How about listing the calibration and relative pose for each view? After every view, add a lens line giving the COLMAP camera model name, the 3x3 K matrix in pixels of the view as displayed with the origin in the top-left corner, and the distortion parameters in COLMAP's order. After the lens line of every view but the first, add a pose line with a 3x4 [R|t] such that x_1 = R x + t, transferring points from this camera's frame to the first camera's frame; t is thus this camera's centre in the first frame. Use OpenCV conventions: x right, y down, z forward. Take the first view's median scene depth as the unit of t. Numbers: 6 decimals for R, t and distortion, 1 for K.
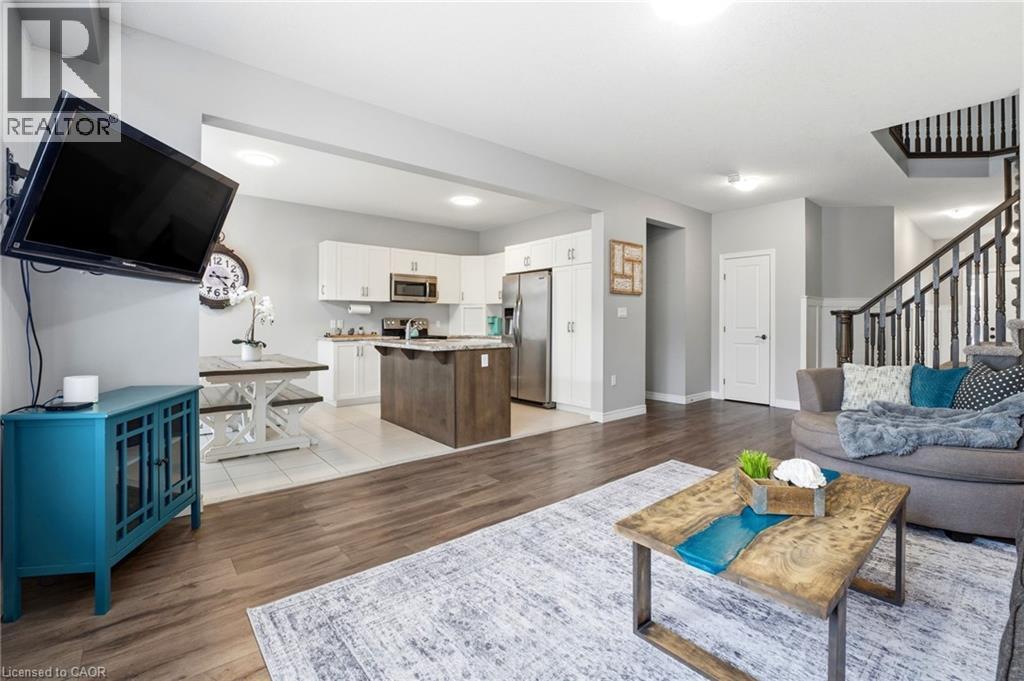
lens RADIAL K [[443.5, 0, 504.9], [0, 443.5, 324.8], [0, 0, 1]] dist [-0.026139, 0.003739]
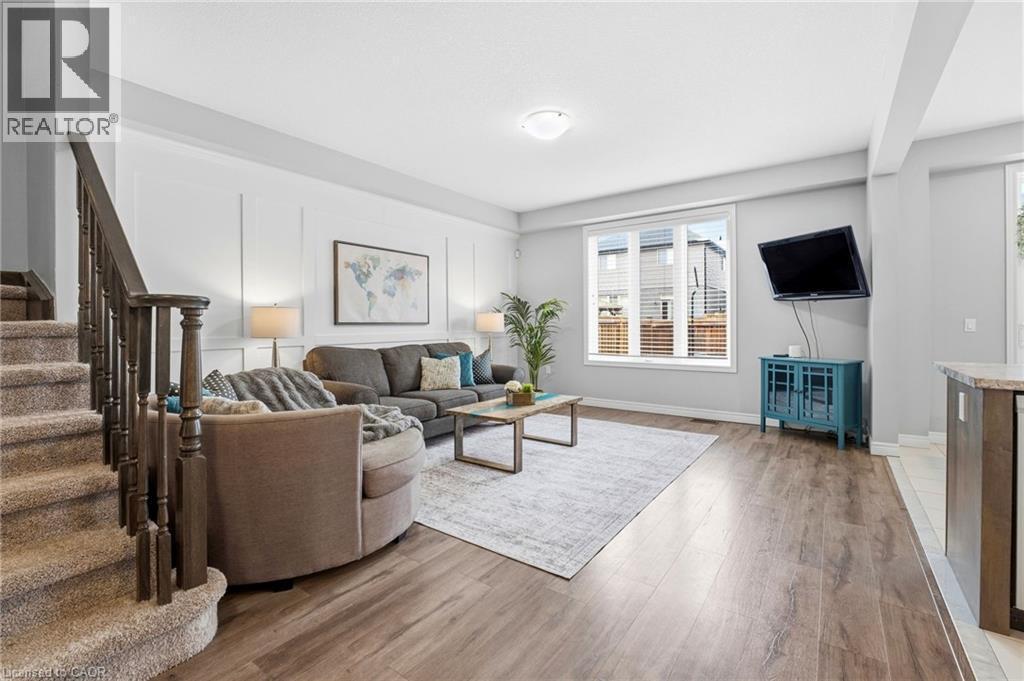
lens RADIAL K [[443.5, 0, 515.2], [0, 443.5, 322.6], [0, 0, 1]] dist [-0.026139, 0.003739]
pose [[-0.965855, 0.004877, -0.259038, 0.366559], [0.005013, 0.999987, 0.000133, -0.004716], [0.259036, -0.001170, -0.965867, 0.949670]]
